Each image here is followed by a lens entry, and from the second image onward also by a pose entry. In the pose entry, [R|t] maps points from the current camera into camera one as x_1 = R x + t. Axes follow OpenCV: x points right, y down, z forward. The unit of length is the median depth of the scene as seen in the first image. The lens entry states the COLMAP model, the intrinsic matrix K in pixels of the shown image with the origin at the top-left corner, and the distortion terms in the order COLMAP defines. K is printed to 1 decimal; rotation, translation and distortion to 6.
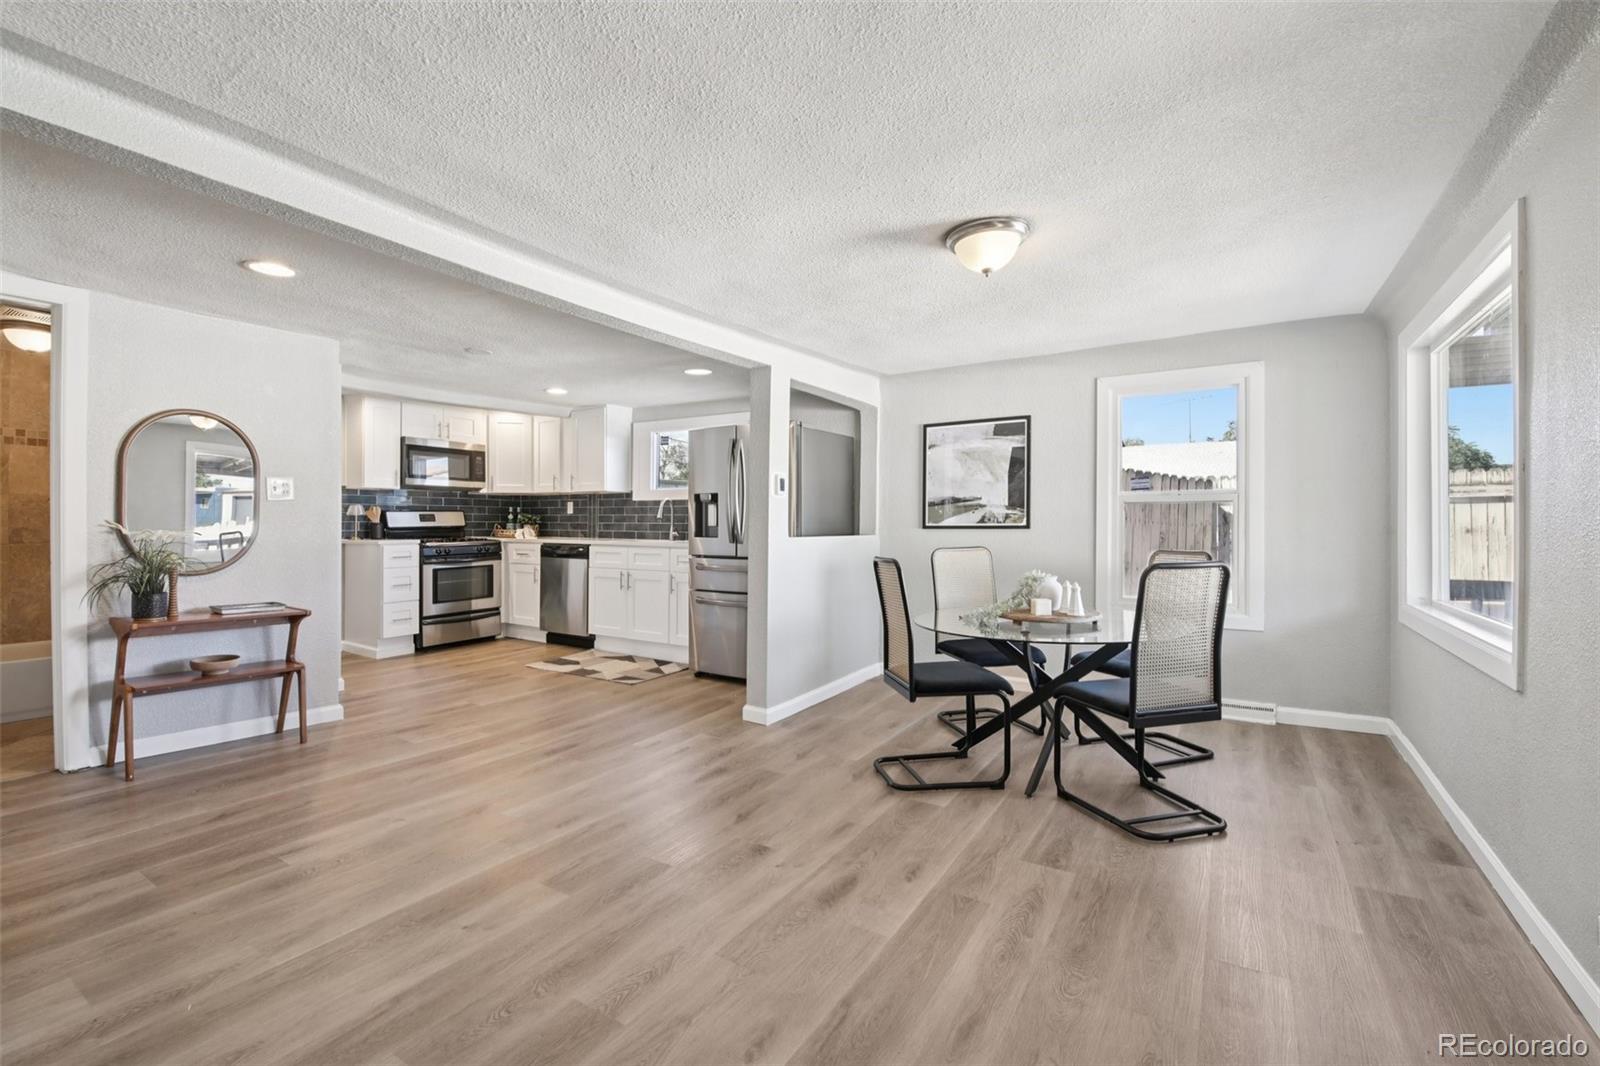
lens RADIAL K [[694.9, 0, 794.9], [0, 694.9, 526.9], [0, 0, 1]] dist [-0.007797, -0.004397]
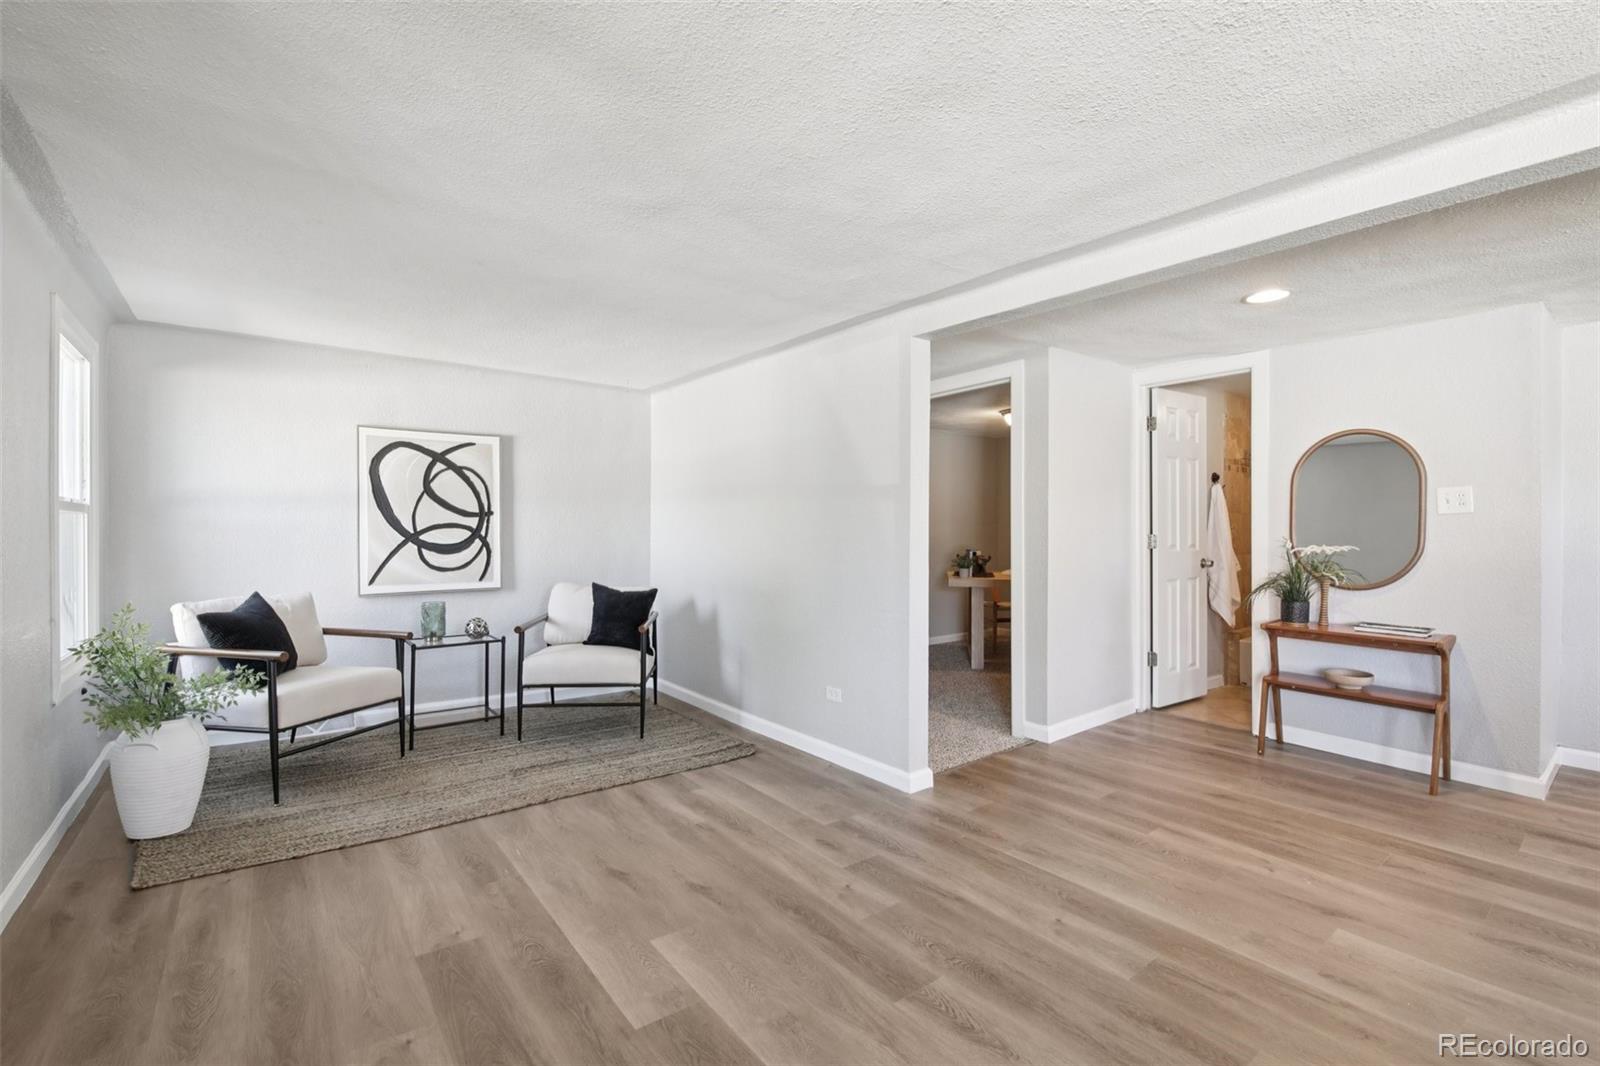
lens RADIAL K [[694.9, 0, 785.3], [0, 694.9, 537.4], [0, 0, 1]] dist [-0.007797, -0.004397]
pose [[-0.353097, 0.003251, -0.935581, 0.446976], [-0.008953, 0.999936, 0.006854, -0.007460], [0.935544, 0.010797, -0.353045, 0.658682]]
